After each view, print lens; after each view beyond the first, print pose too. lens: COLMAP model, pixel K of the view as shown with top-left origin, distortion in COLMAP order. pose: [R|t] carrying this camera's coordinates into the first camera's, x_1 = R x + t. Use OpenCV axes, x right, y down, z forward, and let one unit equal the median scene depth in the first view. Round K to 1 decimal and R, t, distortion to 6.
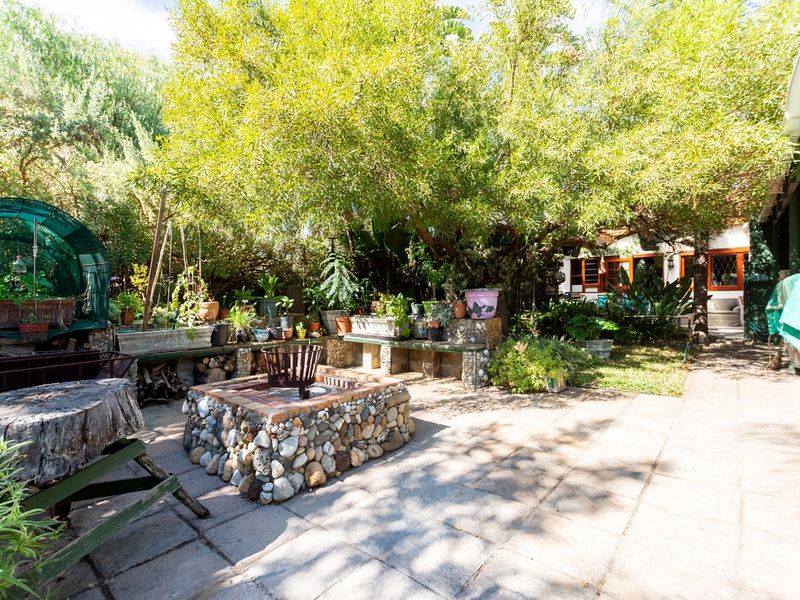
lens RADIAL K [[389.9, 0, 402.2], [0, 389.9, 294.9], [0, 0, 1]] dist [0.003073, 0.000580]
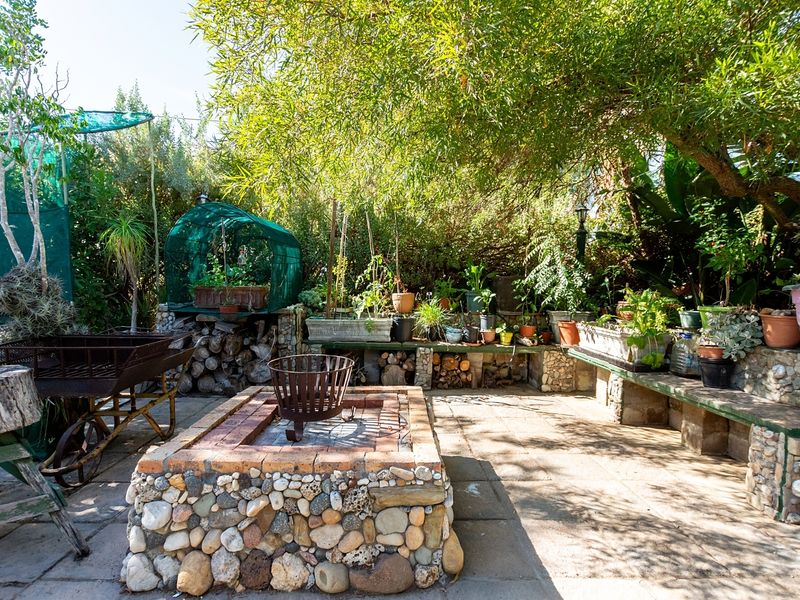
lens RADIAL K [[389.9, 0, 398.6], [0, 389.9, 304.8], [0, 0, 1]] dist [0.003073, 0.000580]
pose [[0.664355, 0.057022, -0.745239, 0.201695], [-0.023206, 0.998178, 0.055689, -0.005840], [0.747057, -0.019704, 0.664468, 0.384264]]
